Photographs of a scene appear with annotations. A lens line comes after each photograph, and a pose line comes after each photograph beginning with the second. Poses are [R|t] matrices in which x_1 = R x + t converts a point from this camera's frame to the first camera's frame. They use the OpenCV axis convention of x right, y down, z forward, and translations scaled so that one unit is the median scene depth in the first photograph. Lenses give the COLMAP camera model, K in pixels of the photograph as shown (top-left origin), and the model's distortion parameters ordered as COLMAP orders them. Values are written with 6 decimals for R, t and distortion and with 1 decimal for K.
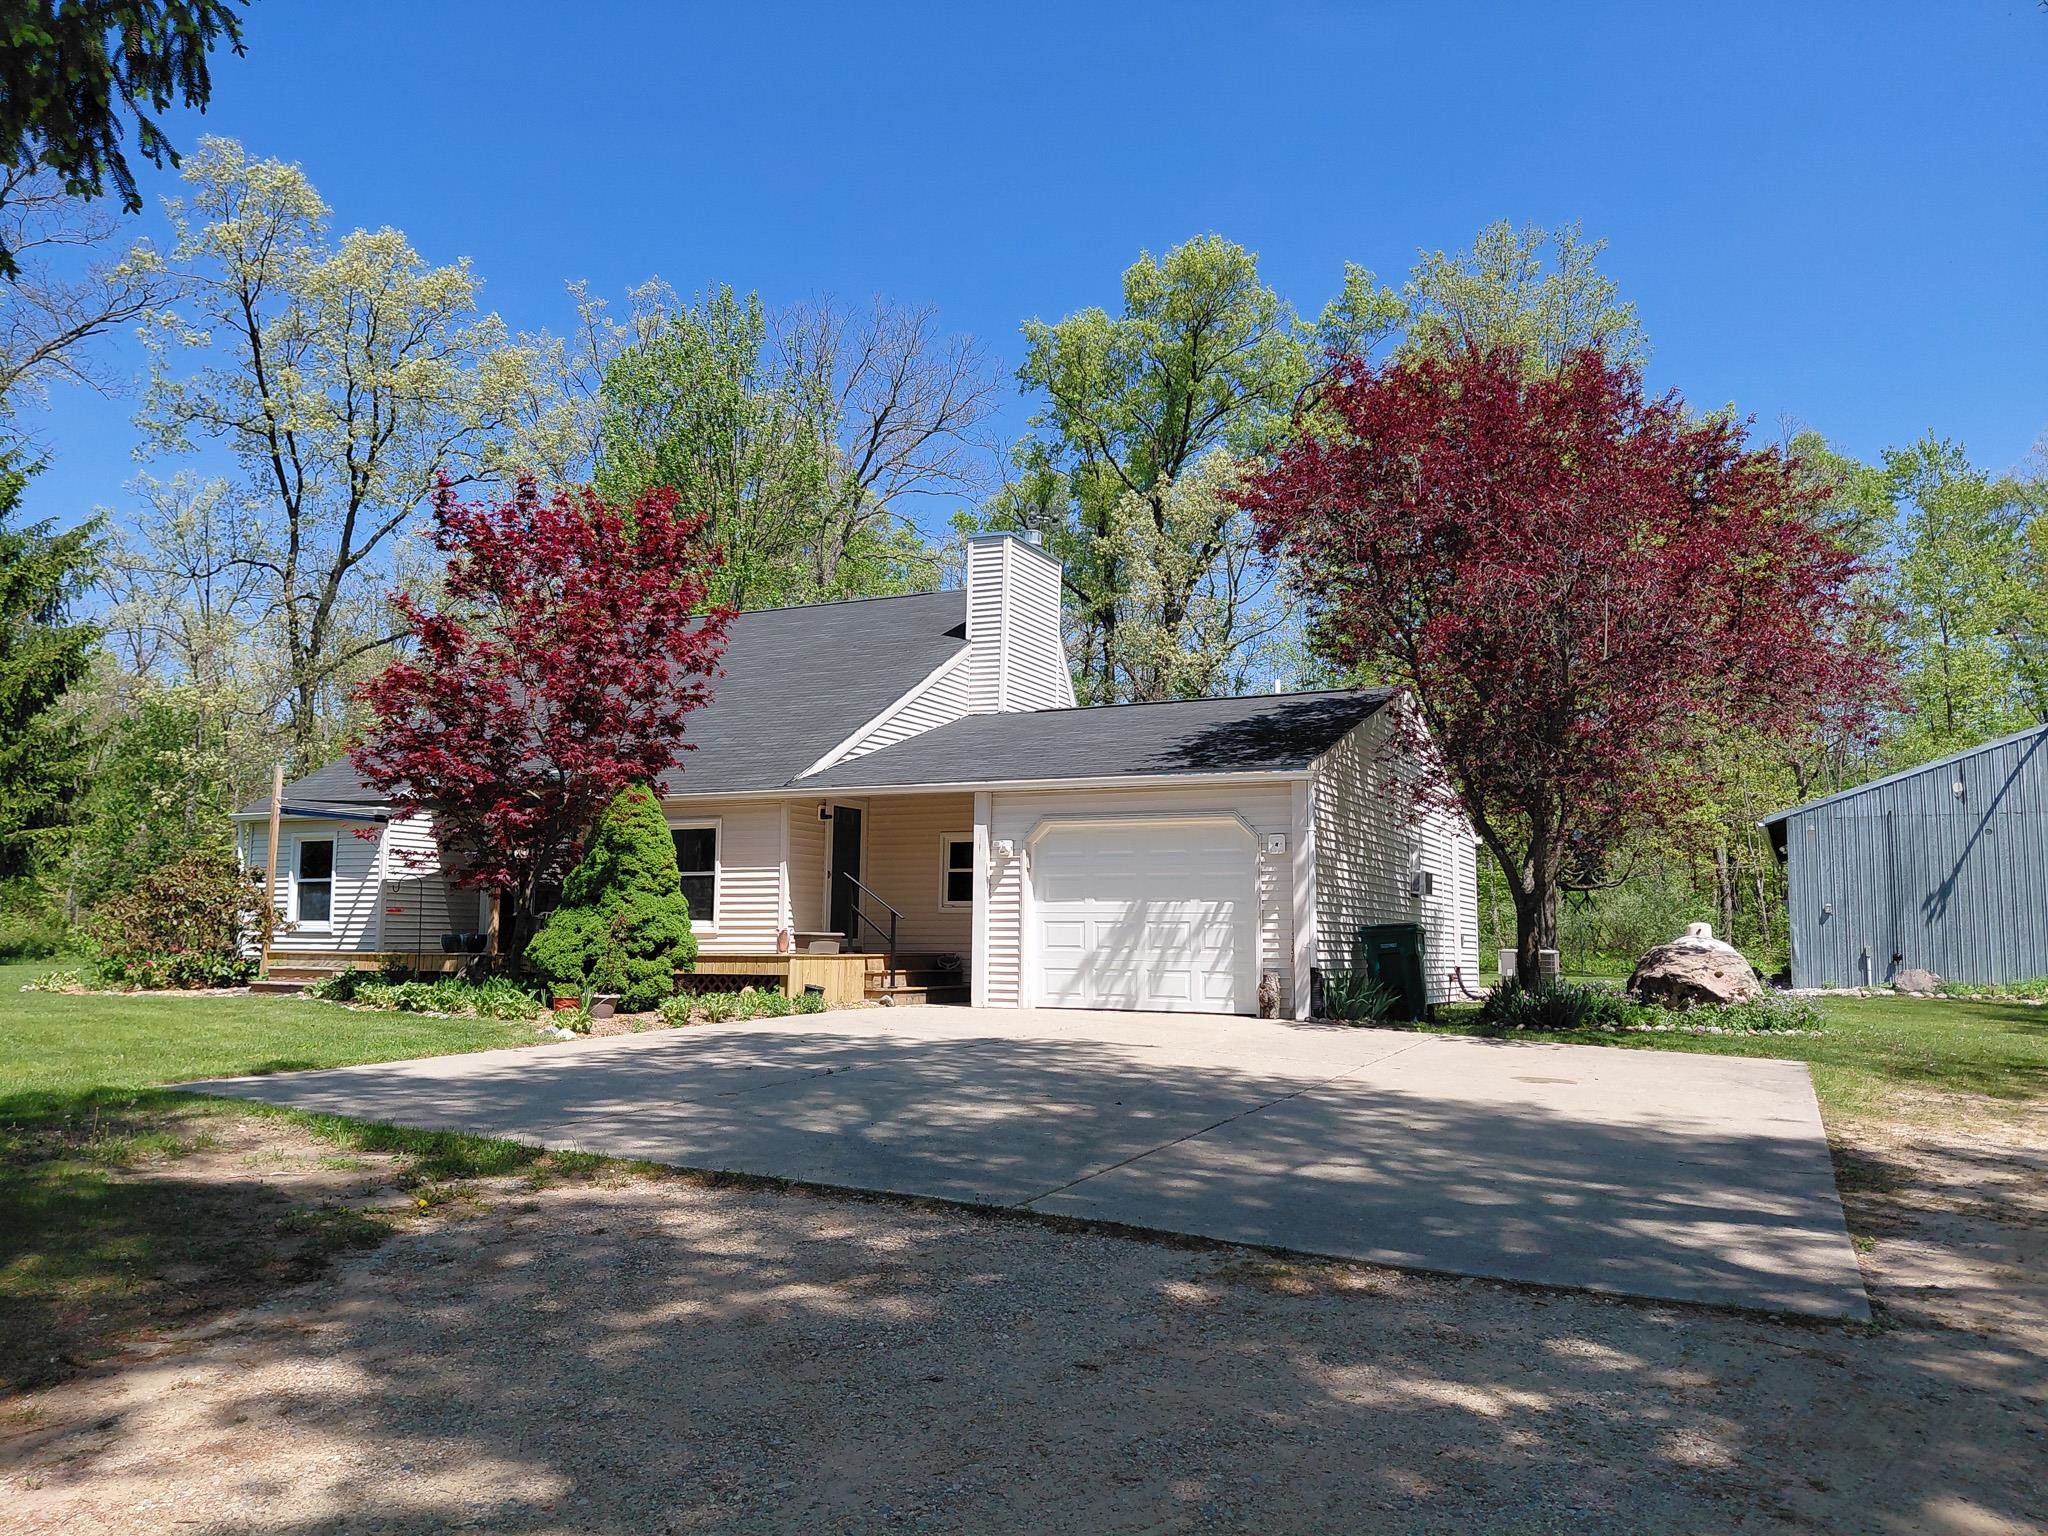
lens RADIAL K [[1525.7, 0, 1024.0], [0, 1525.7, 768.0], [0, 0, 1]] dist [-0.000191, 0.002547]
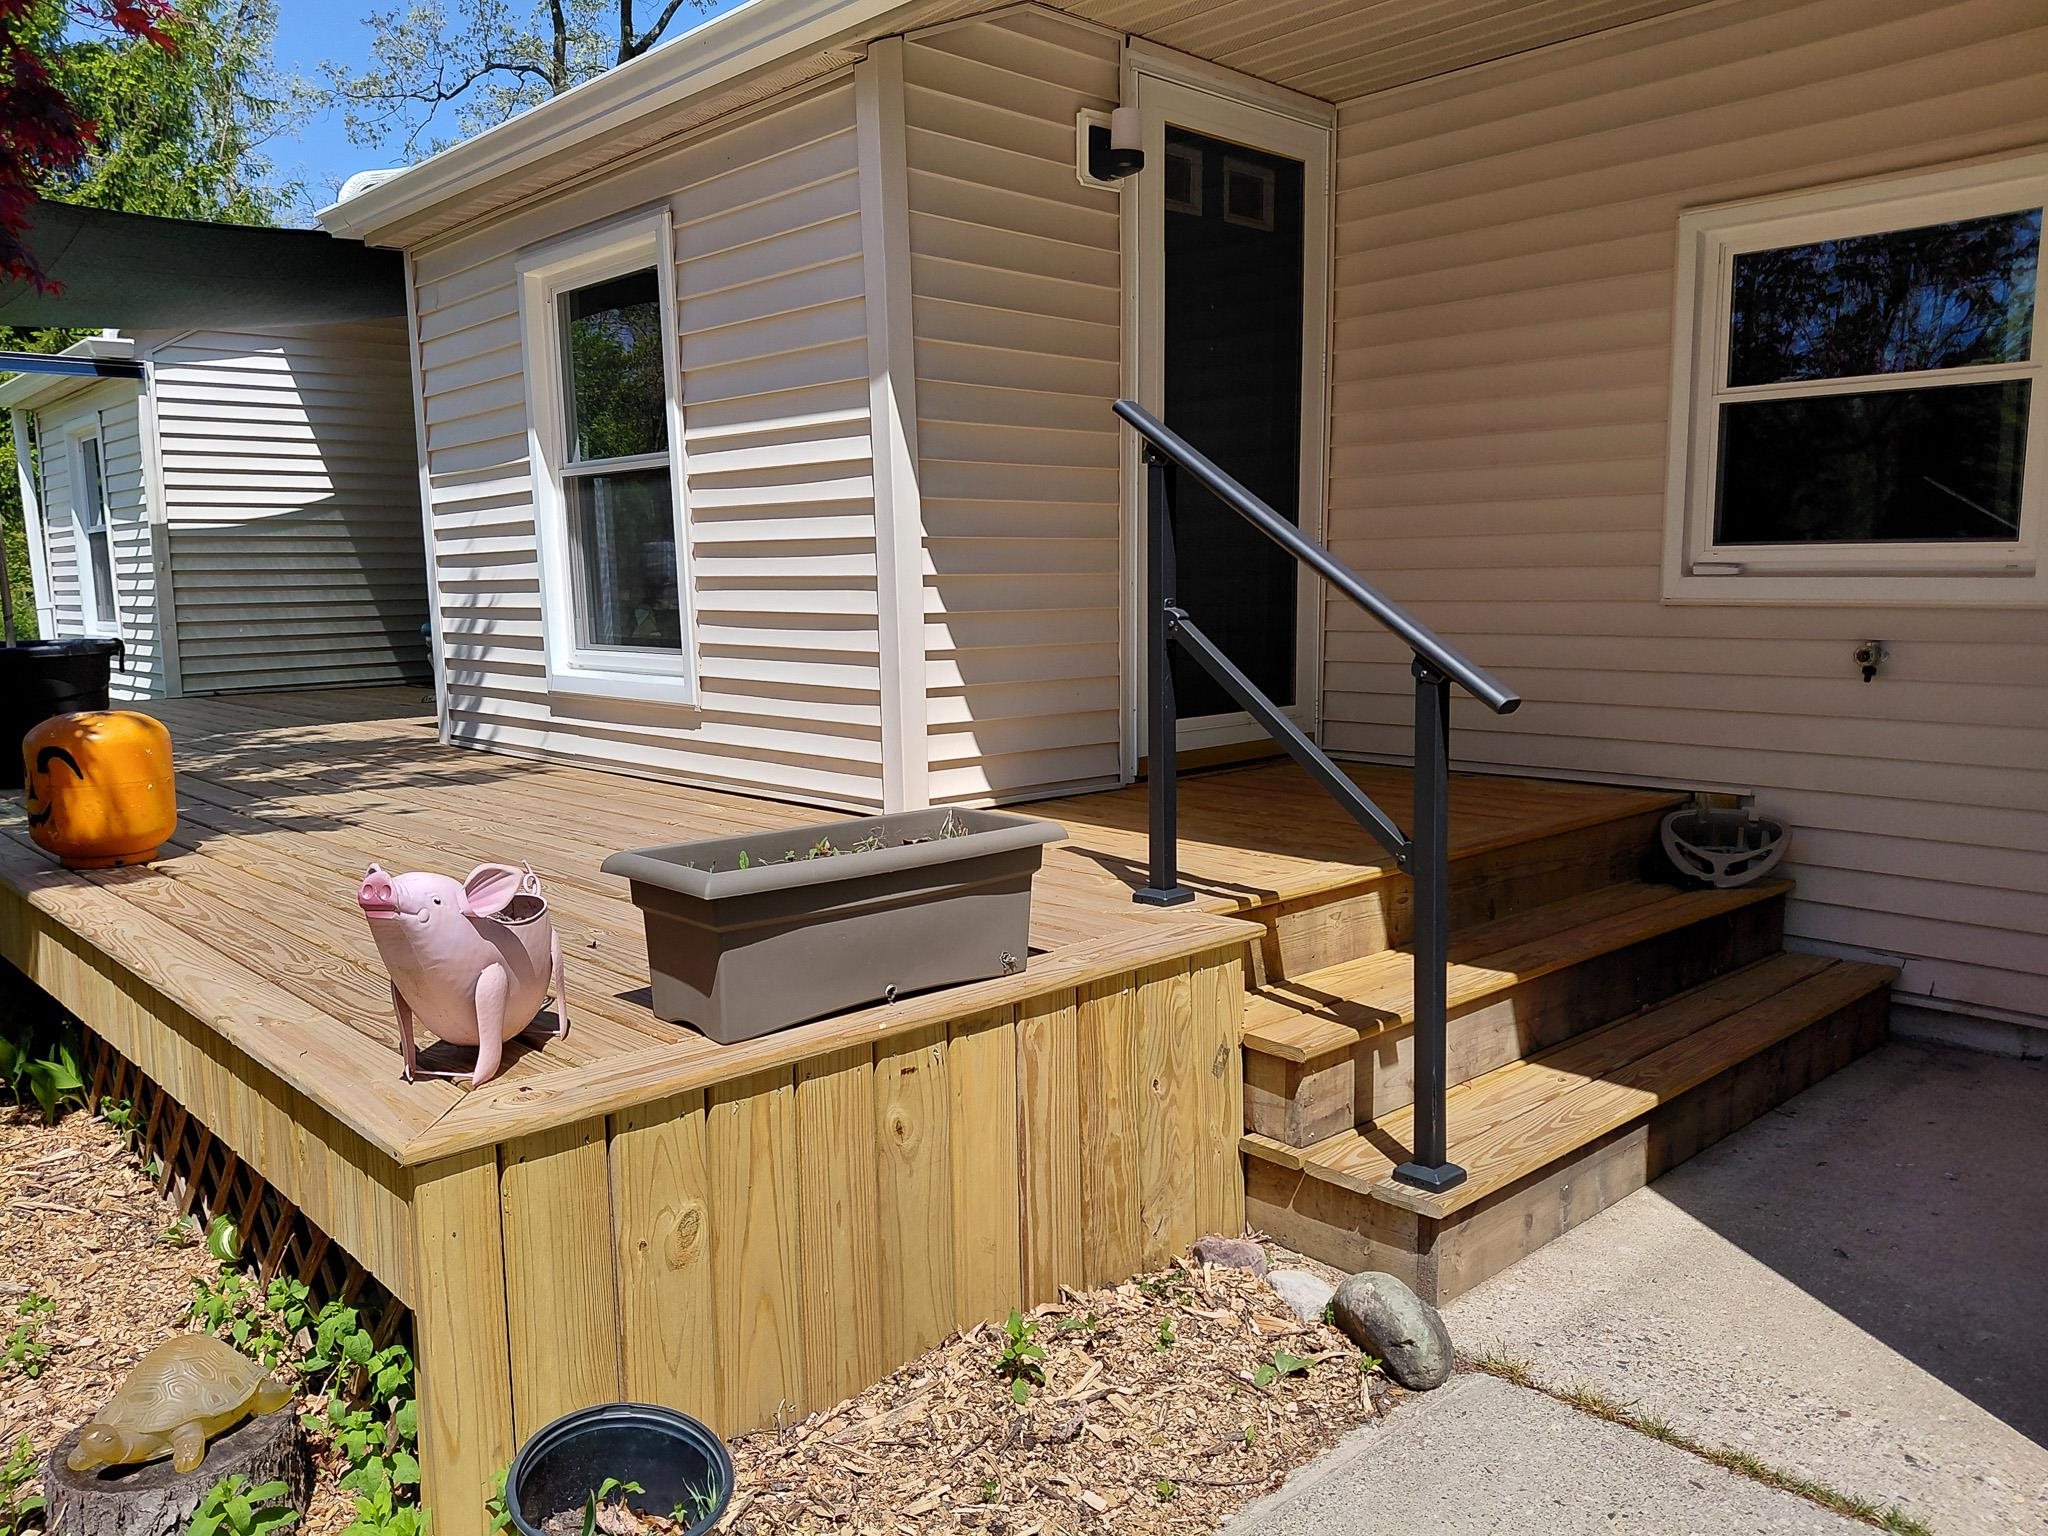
lens RADIAL K [[1544.9, 0, 1024.0], [0, 1544.9, 768.0], [0, 0, 1]] dist [-0.013156, -0.000366]
pose [[0.935435, 0.016050, -0.353133, -0.065206], [0.071593, 0.969665, 0.233718, 0.063545], [0.346172, -0.243910, 0.905910, 0.790665]]
